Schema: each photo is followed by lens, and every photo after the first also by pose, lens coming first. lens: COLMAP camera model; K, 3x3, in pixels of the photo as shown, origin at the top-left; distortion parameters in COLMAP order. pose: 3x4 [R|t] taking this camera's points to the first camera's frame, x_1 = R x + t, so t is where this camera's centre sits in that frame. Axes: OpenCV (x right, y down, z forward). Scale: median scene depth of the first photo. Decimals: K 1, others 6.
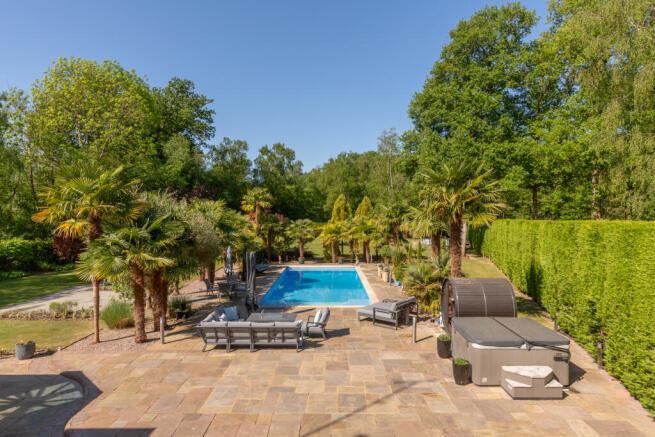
lens RADIAL K [[418.0, 0, 327.5], [0, 418.0, 218.5], [0, 0, 1]] dist [0.001214, -0.000397]
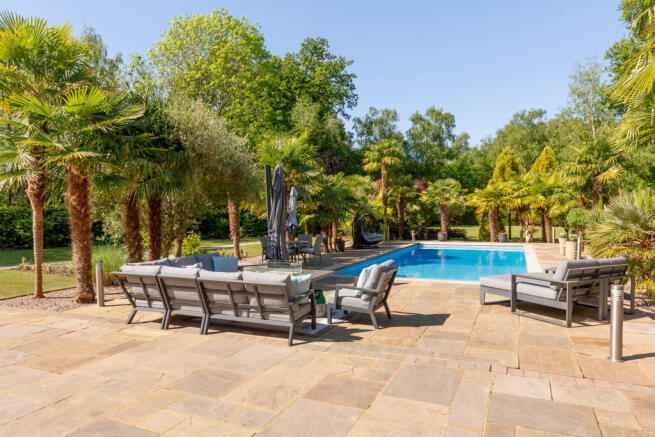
lens RADIAL K [[430.2, 0, 327.5], [0, 430.2, 218.5], [0, 0, 1]] dist [-0.004893, -0.003115]
pose [[0.910815, -0.008225, -0.412732, 0.060979], [0.000801, 0.999835, -0.018156, 0.082523], [0.412813, 0.016206, 0.910672, 0.255523]]
